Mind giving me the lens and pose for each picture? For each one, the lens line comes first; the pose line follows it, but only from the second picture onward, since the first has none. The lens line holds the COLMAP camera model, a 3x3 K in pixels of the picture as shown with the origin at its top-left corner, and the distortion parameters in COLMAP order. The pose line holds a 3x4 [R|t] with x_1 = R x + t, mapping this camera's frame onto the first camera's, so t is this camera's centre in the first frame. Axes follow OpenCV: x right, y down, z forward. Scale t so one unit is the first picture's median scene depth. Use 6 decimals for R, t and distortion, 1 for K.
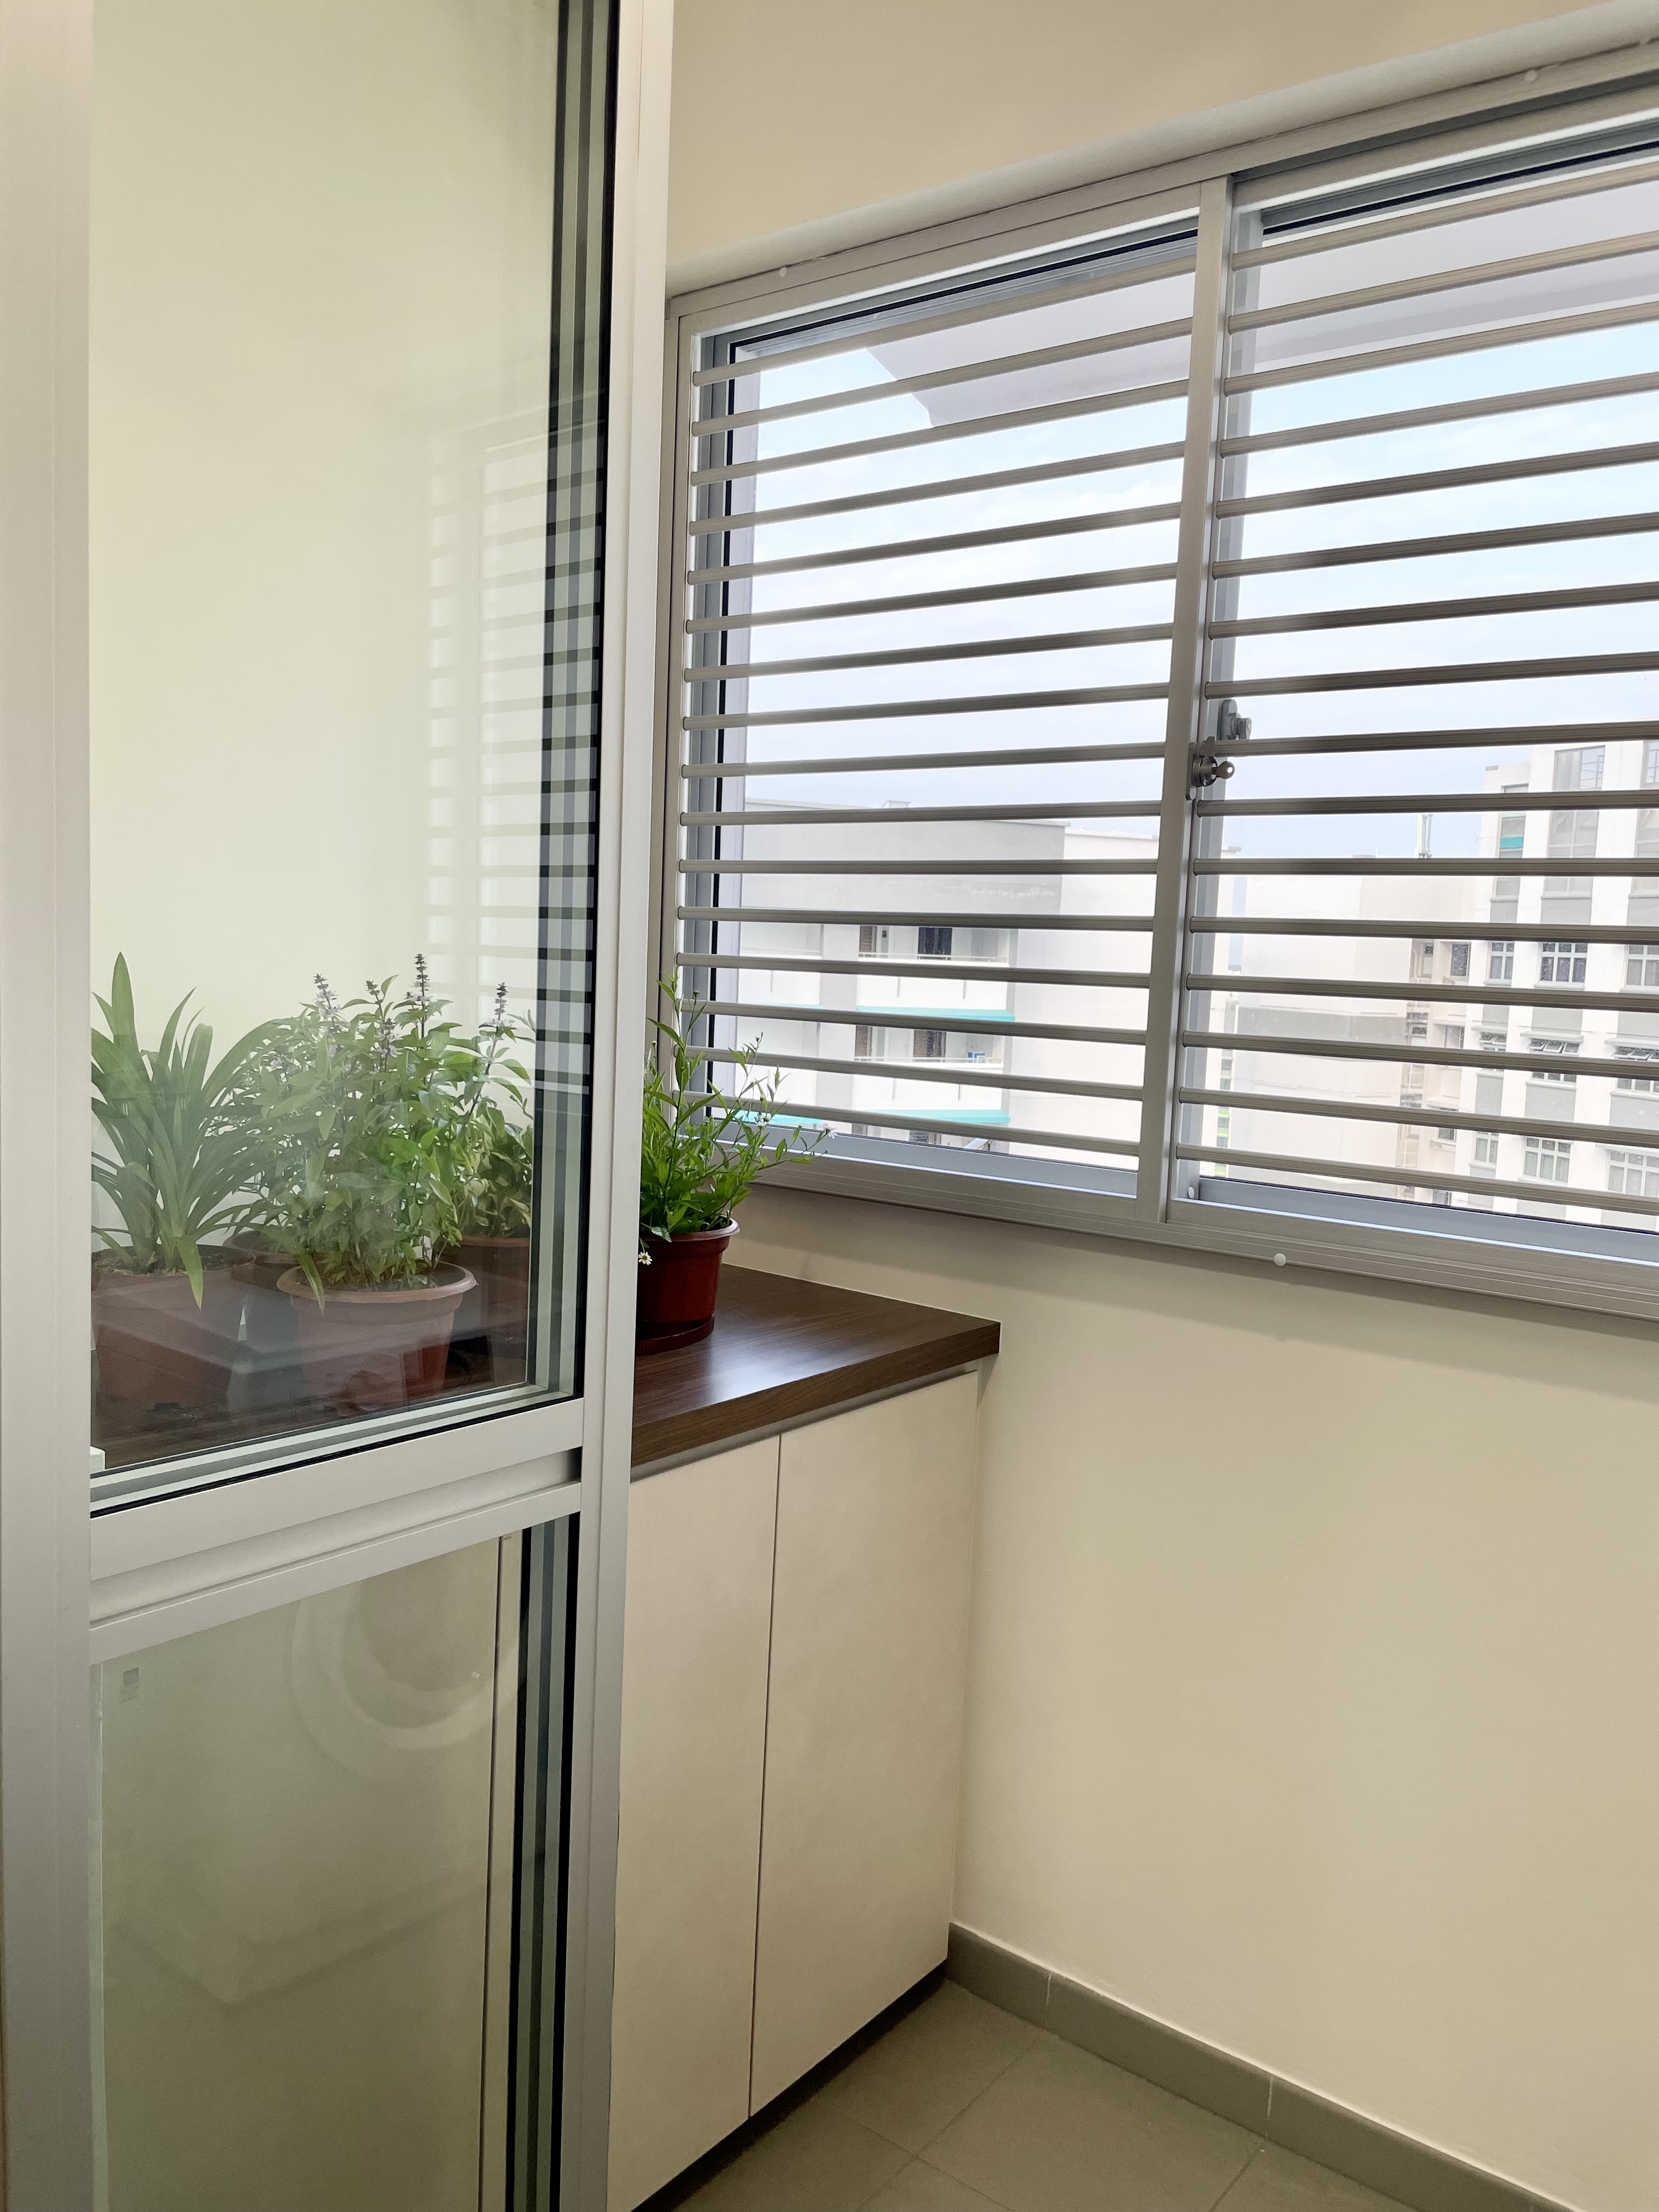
lens RADIAL K [[1688.2, 0, 824.0], [0, 1688.2, 1115.2], [0, 0, 1]] dist [0.086269, -0.117095]
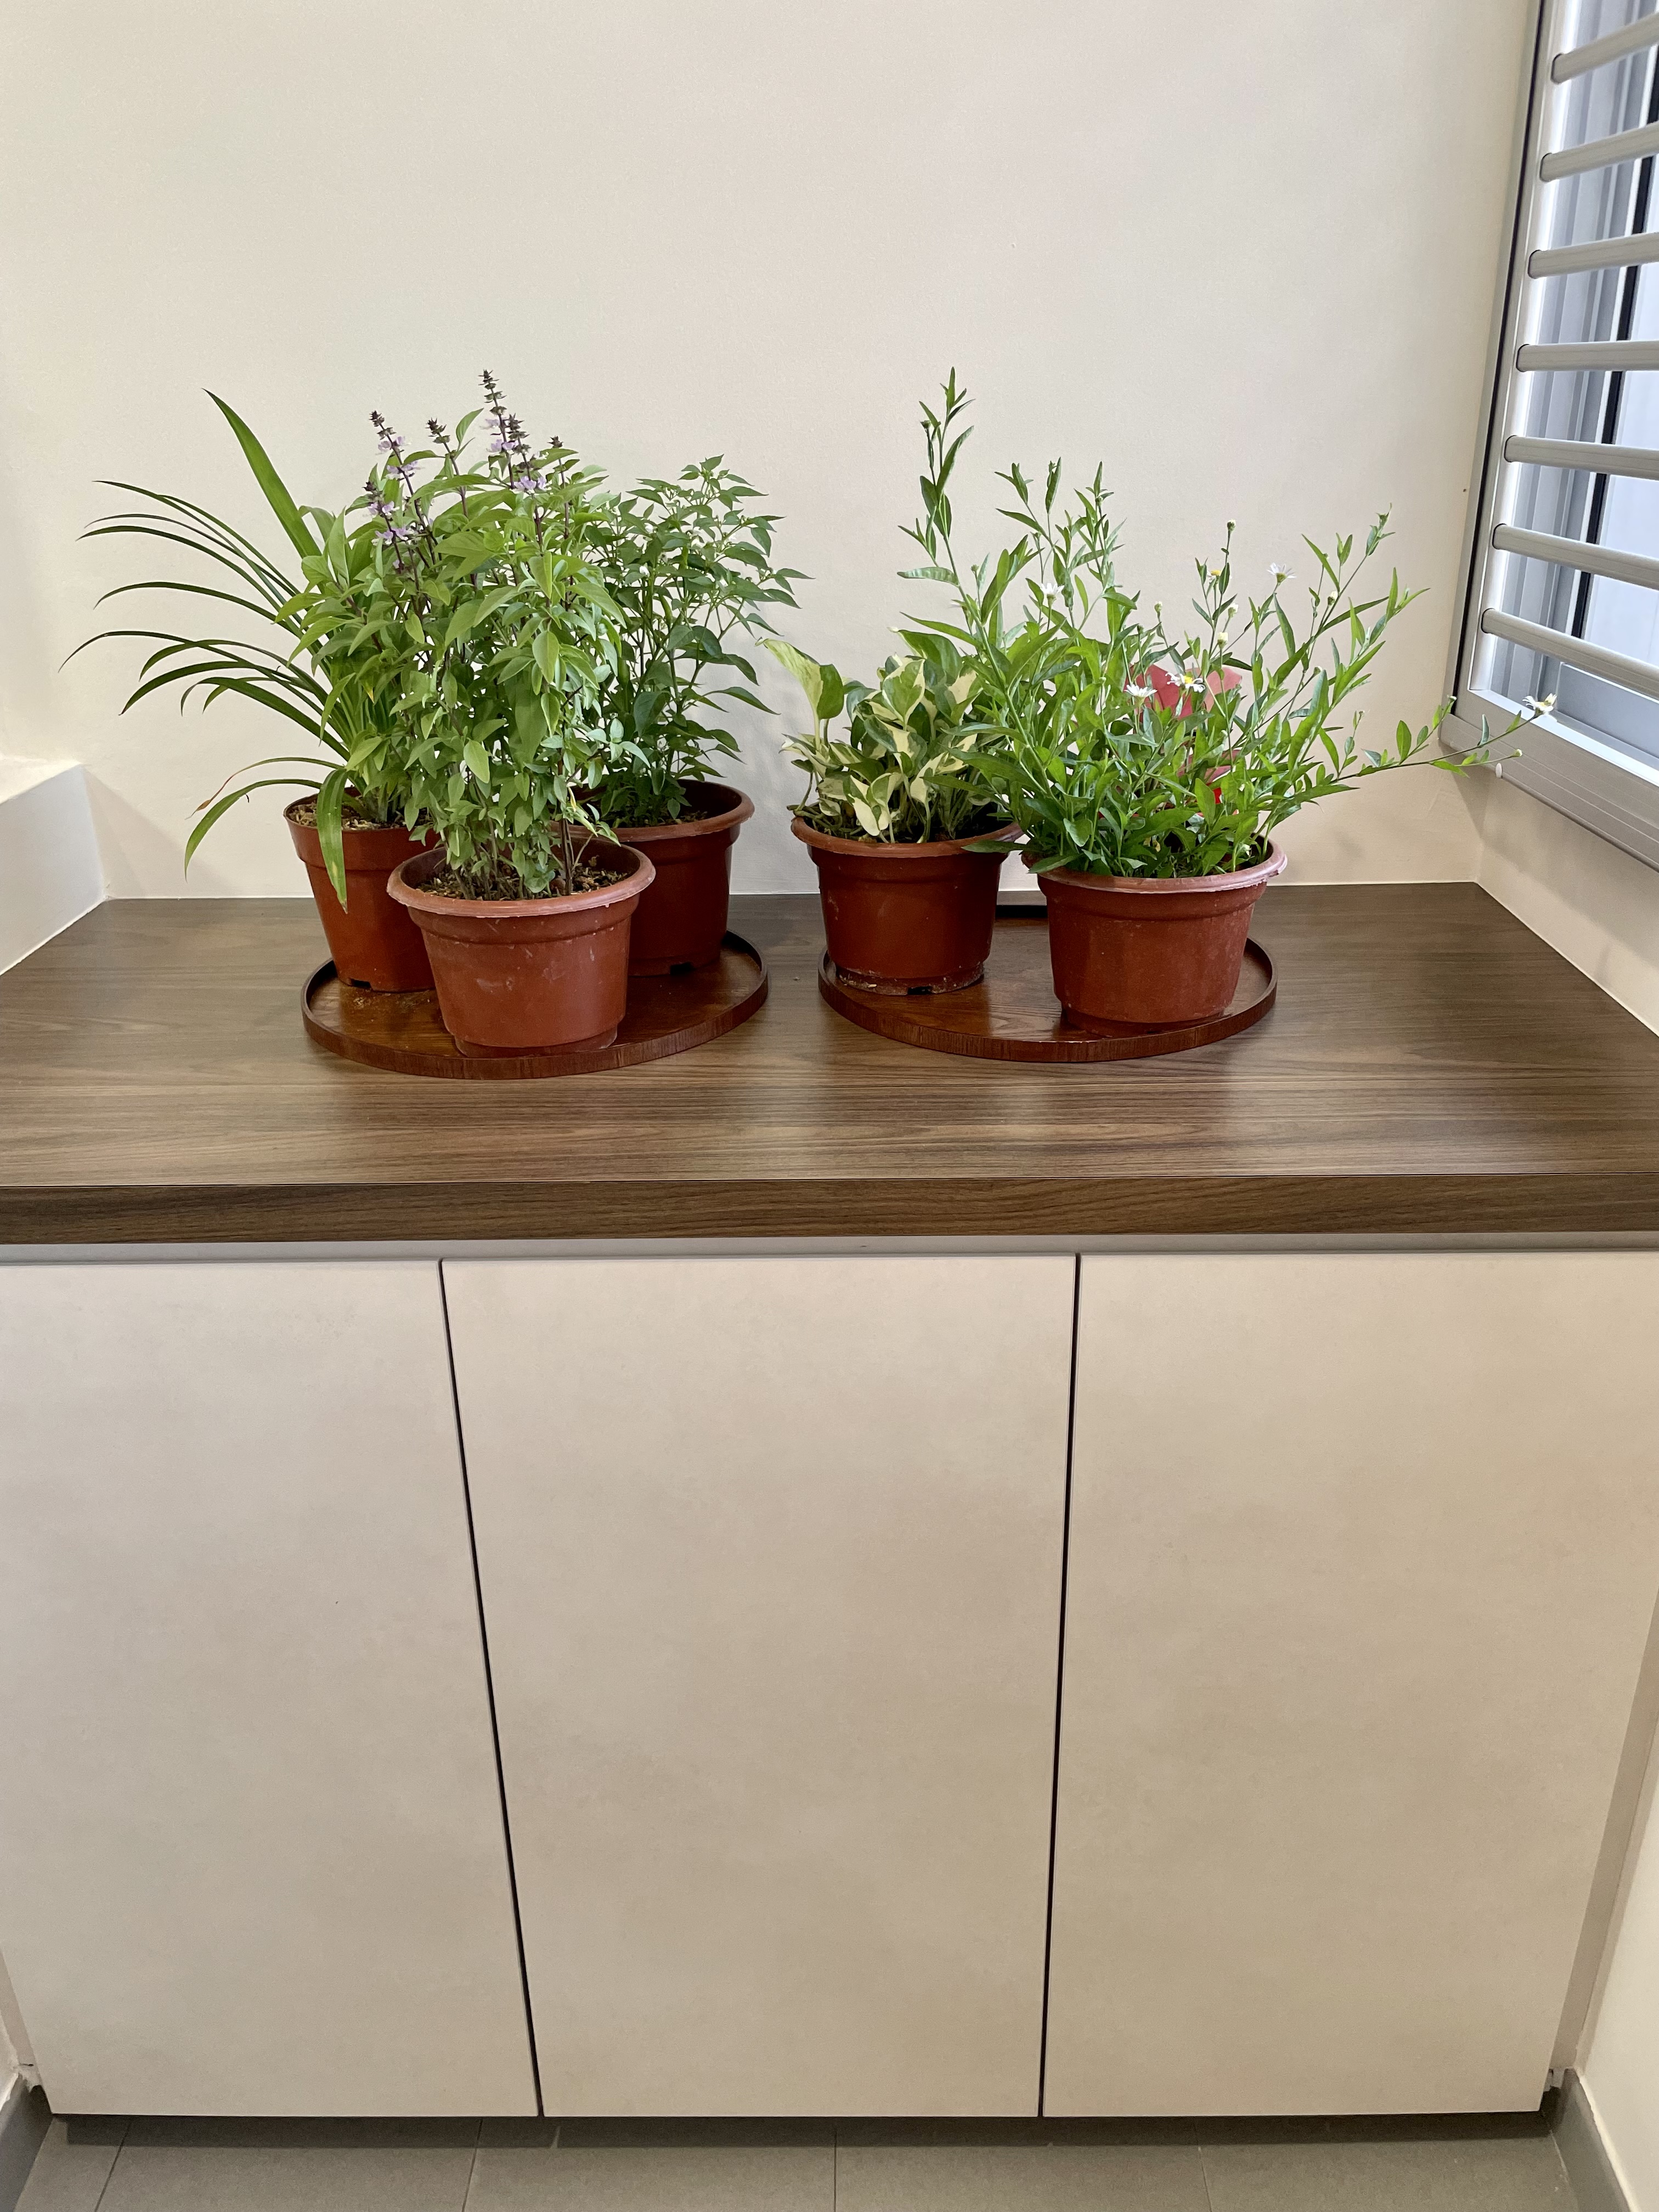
lens RADIAL K [[1688.2, 0, 824.0], [0, 1688.2, 1115.2], [0, 0, 1]] dist [0.086269, -0.117095]
pose [[0.605445, 0.275070, -0.746842, 0.331166], [-0.040012, 0.947710, 0.316614, -0.034281], [0.794881, -0.161809, 0.584792, 0.593457]]
